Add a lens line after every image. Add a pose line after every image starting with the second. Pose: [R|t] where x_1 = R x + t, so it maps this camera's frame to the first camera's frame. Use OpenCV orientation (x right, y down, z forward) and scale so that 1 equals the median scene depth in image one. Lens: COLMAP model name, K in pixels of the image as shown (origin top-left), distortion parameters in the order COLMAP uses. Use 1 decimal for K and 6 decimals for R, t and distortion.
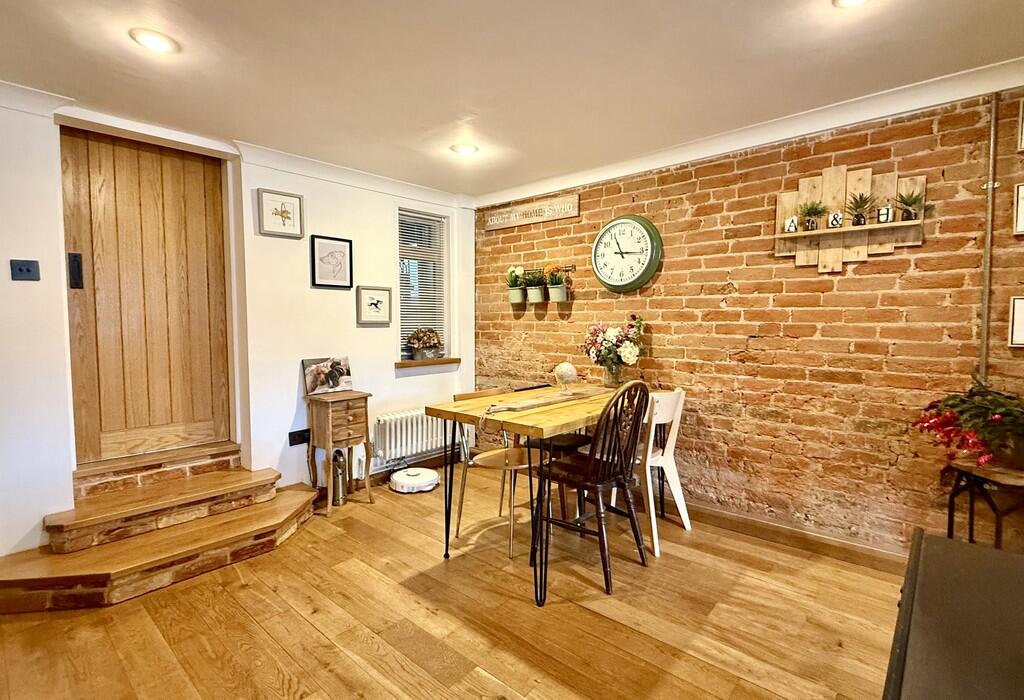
lens RADIAL K [[476.1, 0, 502.1], [0, 476.1, 347.1], [0, 0, 1]] dist [0.001527, -0.000524]
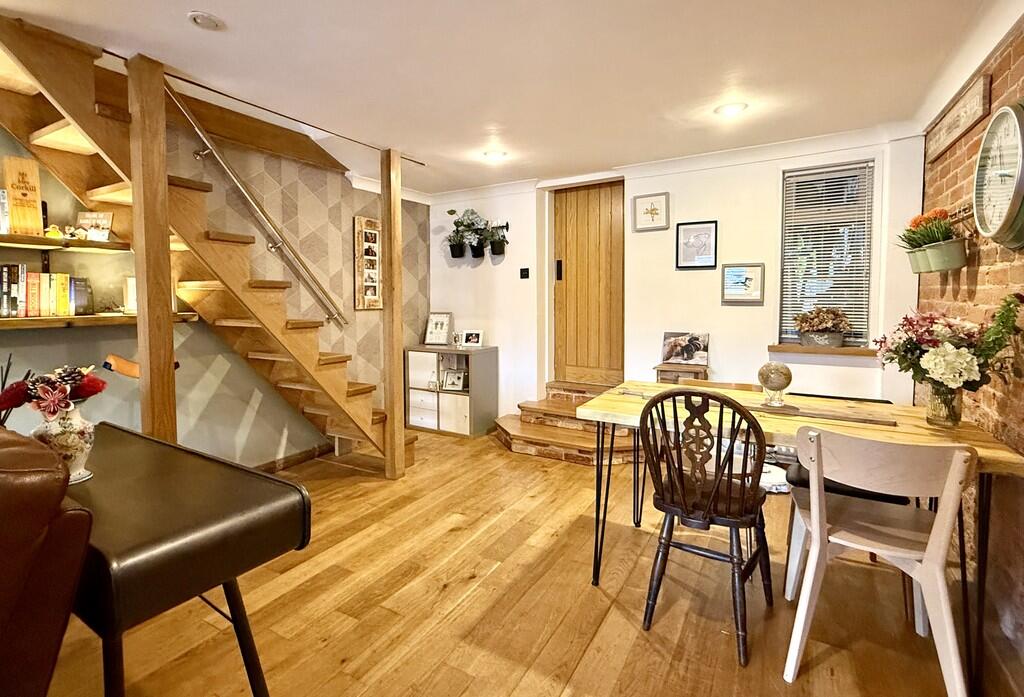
lens RADIAL K [[476.1, 0, 513.9], [0, 476.1, 325.6], [0, 0, 1]] dist [0.001527, -0.000524]
pose [[0.215597, 0.064555, -0.974346, 0.739578], [-0.043216, 0.997465, 0.056524, -0.046178], [0.975526, 0.029921, 0.217841, 0.436552]]
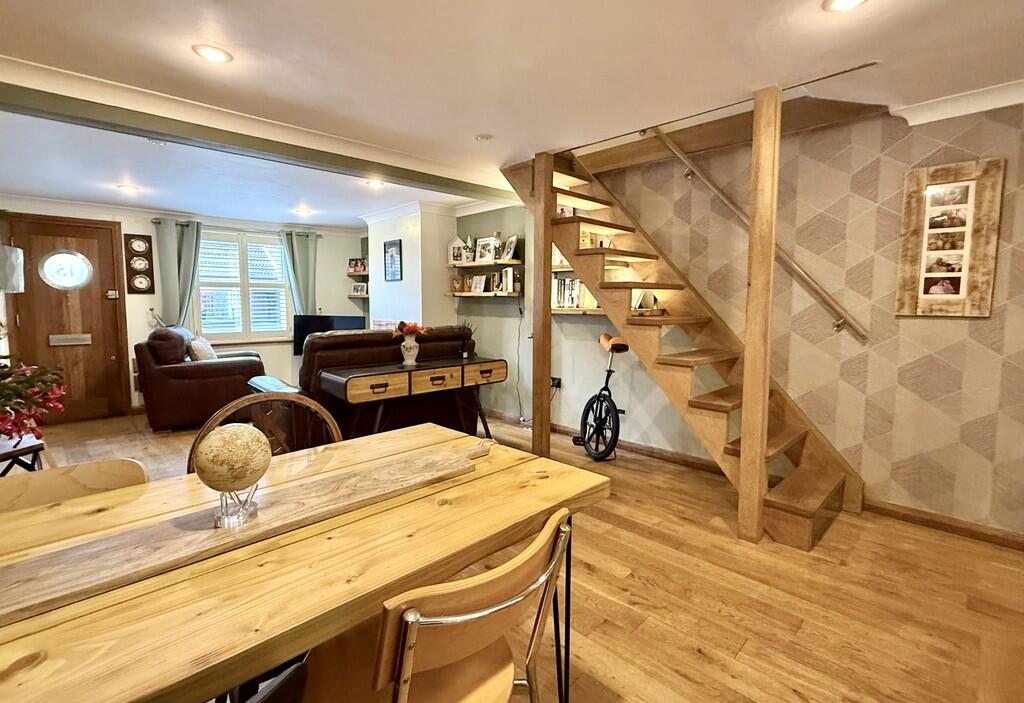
lens RADIAL K [[476.1, 0, 511.6], [0, 476.1, 342.3], [0, 0, 1]] dist [0.001527, -0.000524]
pose [[-0.998957, -0.002265, 0.045598, -0.070370], [0.003700, 0.991467, 0.130308, -0.067273], [-0.045504, 0.130341, -0.990424, 1.285383]]
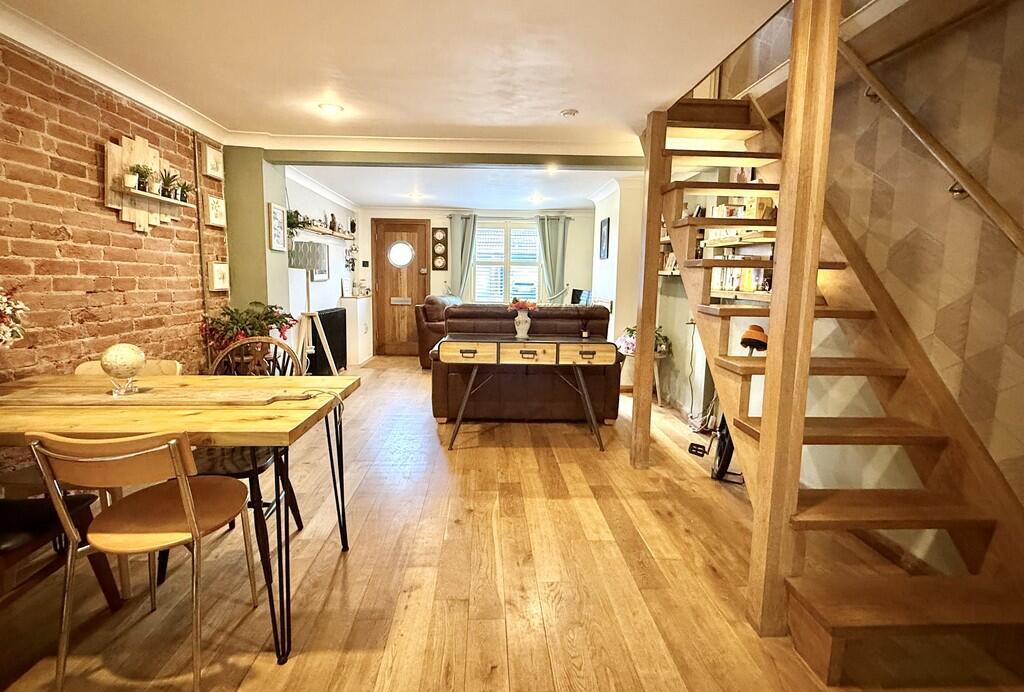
lens RADIAL K [[478.1, 0, 513.9], [0, 478.1, 335.5], [0, 0, 1]] dist [0.001201, 0.000053]
pose [[-0.708332, -0.097749, 0.699078, -0.651598], [0.017480, 0.987633, 0.155807, -0.066296], [-0.705663, 0.122583, -0.697864, 1.049679]]
